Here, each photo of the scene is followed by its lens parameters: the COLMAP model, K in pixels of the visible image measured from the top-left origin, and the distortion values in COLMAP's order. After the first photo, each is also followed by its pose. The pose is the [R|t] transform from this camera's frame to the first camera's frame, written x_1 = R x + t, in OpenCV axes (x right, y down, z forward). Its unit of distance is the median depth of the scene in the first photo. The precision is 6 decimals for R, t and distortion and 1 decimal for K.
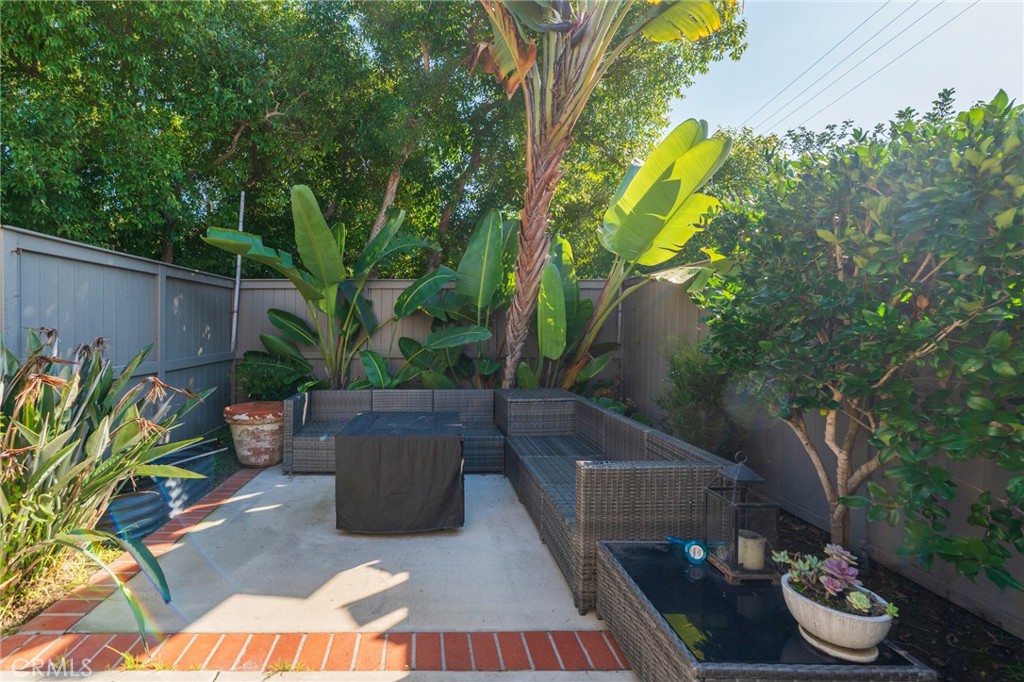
lens RADIAL K [[426.8, 0, 505.6], [0, 426.8, 318.7], [0, 0, 1]] dist [-0.009421, -0.000147]
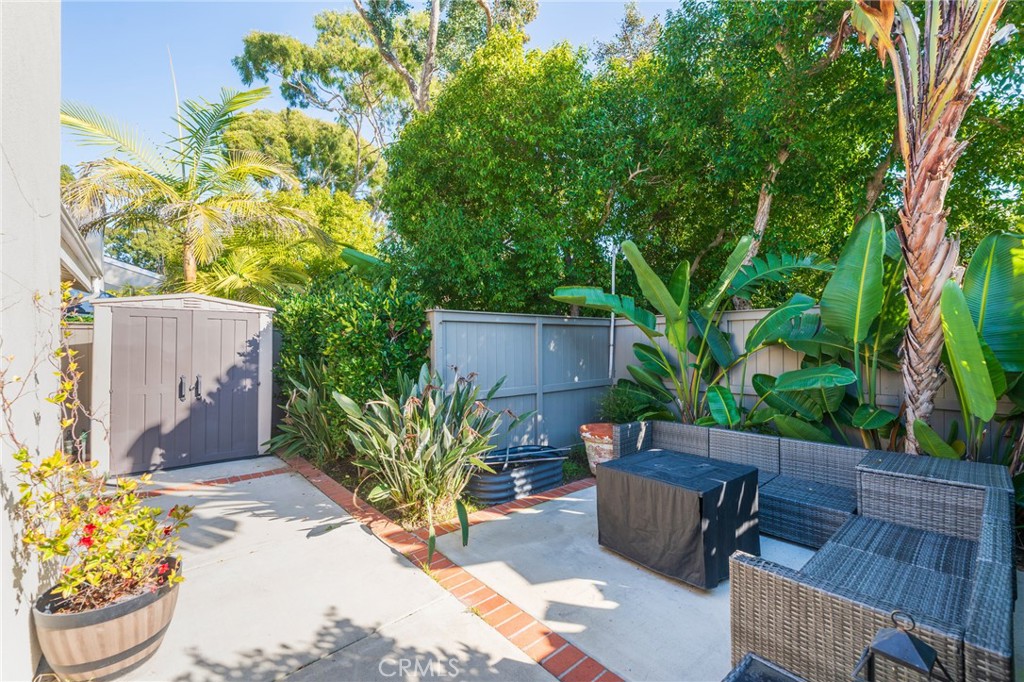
lens RADIAL K [[415.9, 0, 506.8], [0, 415.9, 336.3], [0, 0, 1]] dist [-0.003800, -0.000329]
pose [[0.652540, -0.021313, -0.757454, 0.142417], [-0.000009, 0.999604, -0.028135, -0.021133], [0.757754, 0.018366, 0.652282, 0.025765]]
